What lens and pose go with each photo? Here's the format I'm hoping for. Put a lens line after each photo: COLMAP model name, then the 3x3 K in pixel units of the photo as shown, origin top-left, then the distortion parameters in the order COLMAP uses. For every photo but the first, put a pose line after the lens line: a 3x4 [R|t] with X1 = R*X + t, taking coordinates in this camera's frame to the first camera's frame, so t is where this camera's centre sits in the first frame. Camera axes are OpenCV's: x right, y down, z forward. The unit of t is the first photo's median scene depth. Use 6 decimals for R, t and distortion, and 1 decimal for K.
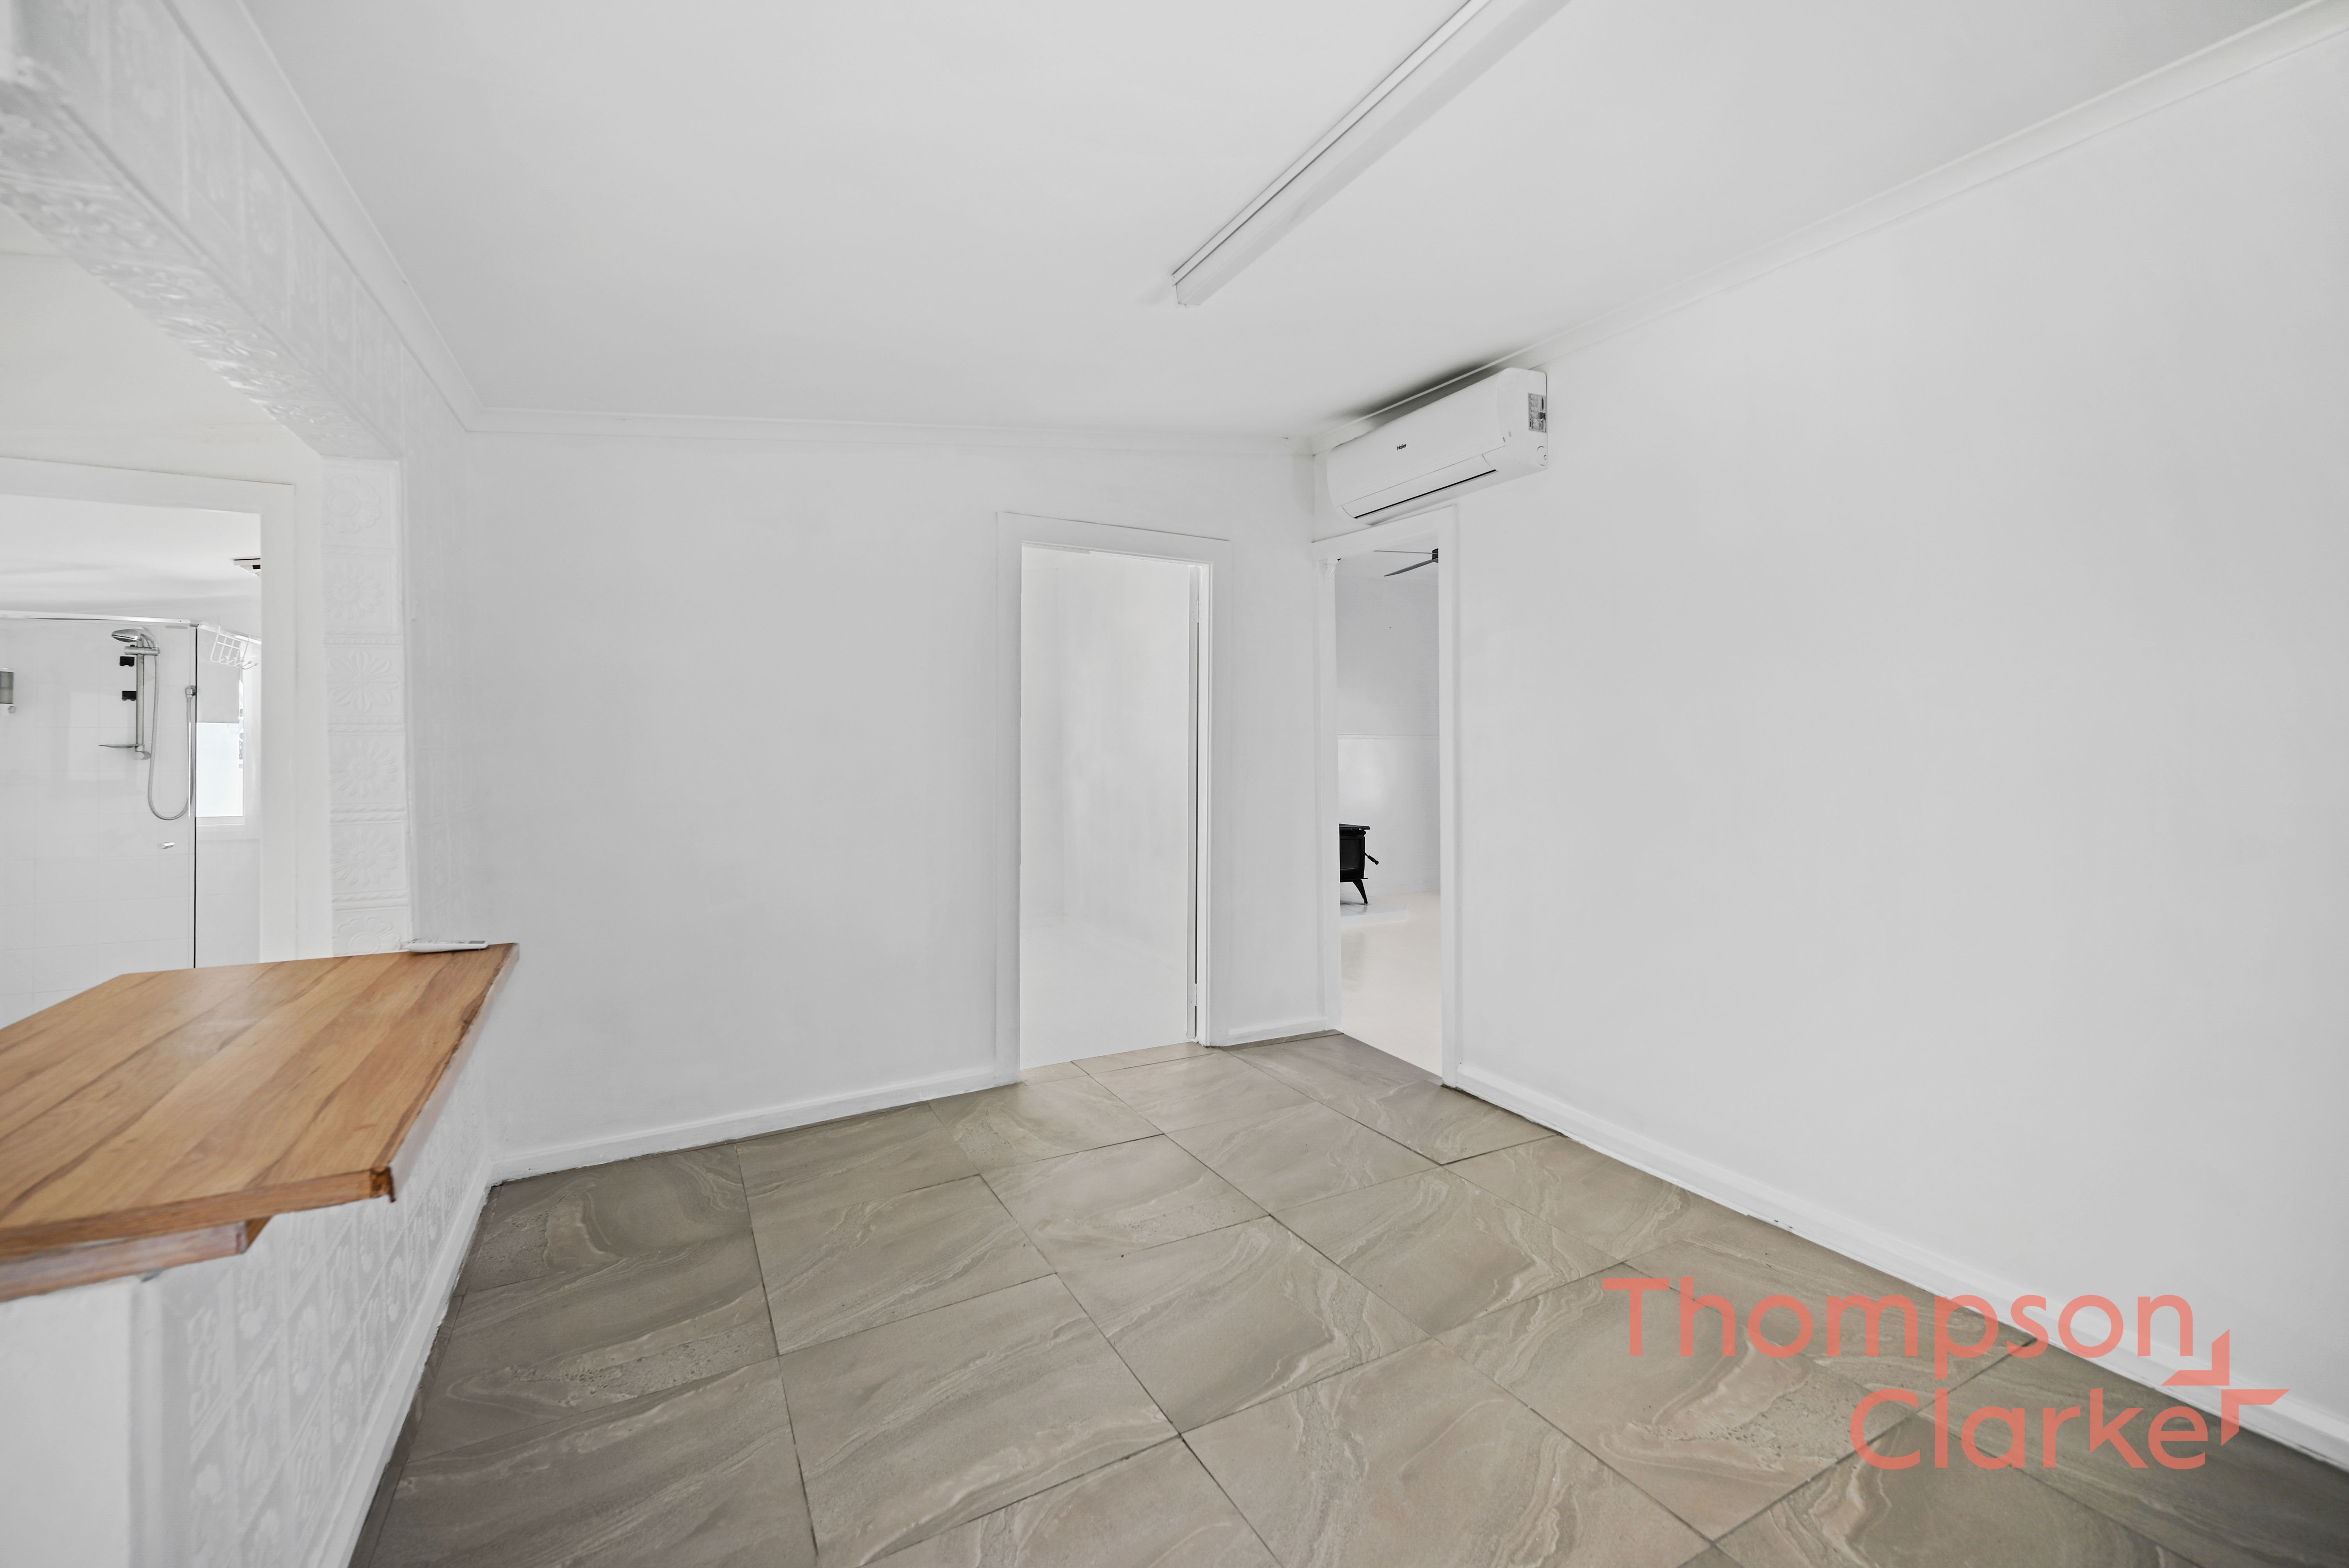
lens RADIAL K [[972.0, 0, 1183.7], [0, 972.0, 744.0], [0, 0, 1]] dist [0.000344, 0.000328]
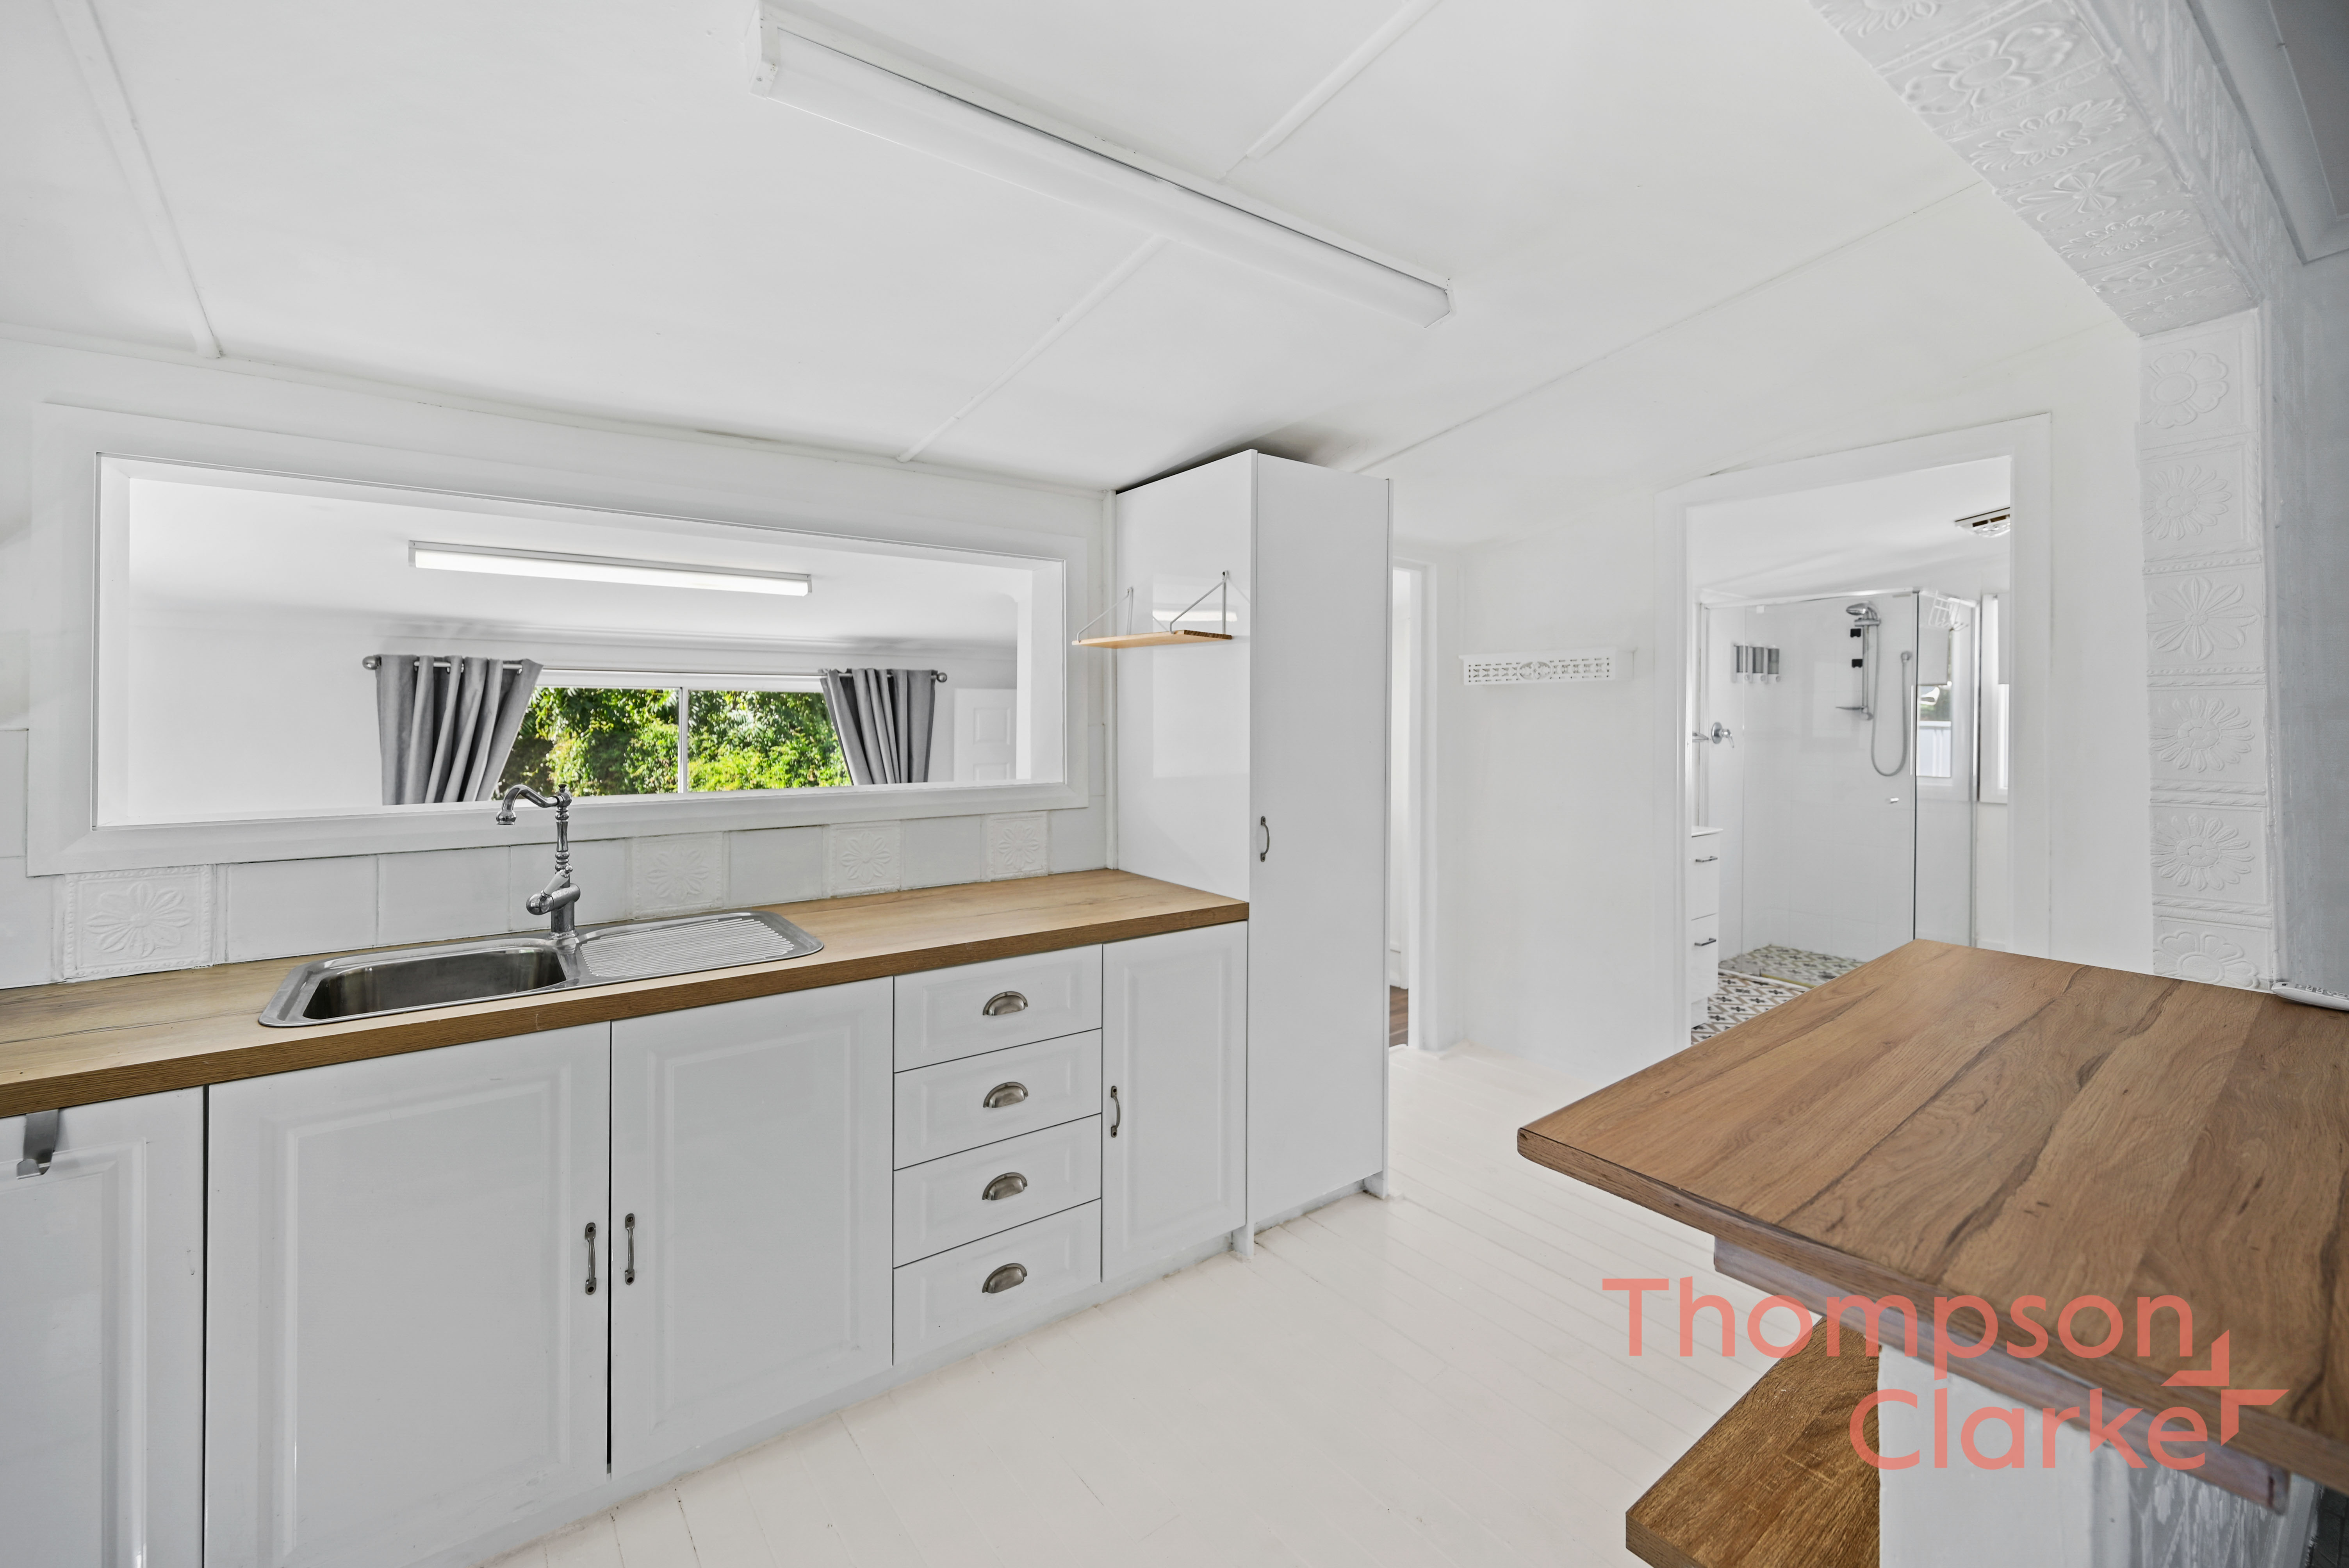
lens RADIAL K [[972.0, 0, 1183.7], [0, 972.0, 744.0], [0, 0, 1]] dist [0.000344, 0.000328]
pose [[0.167544, 0.035984, -0.985208, -0.225040], [0.000267, 0.999332, 0.036545, 0.004791], [0.985864, -0.006386, 0.167423, 0.096735]]
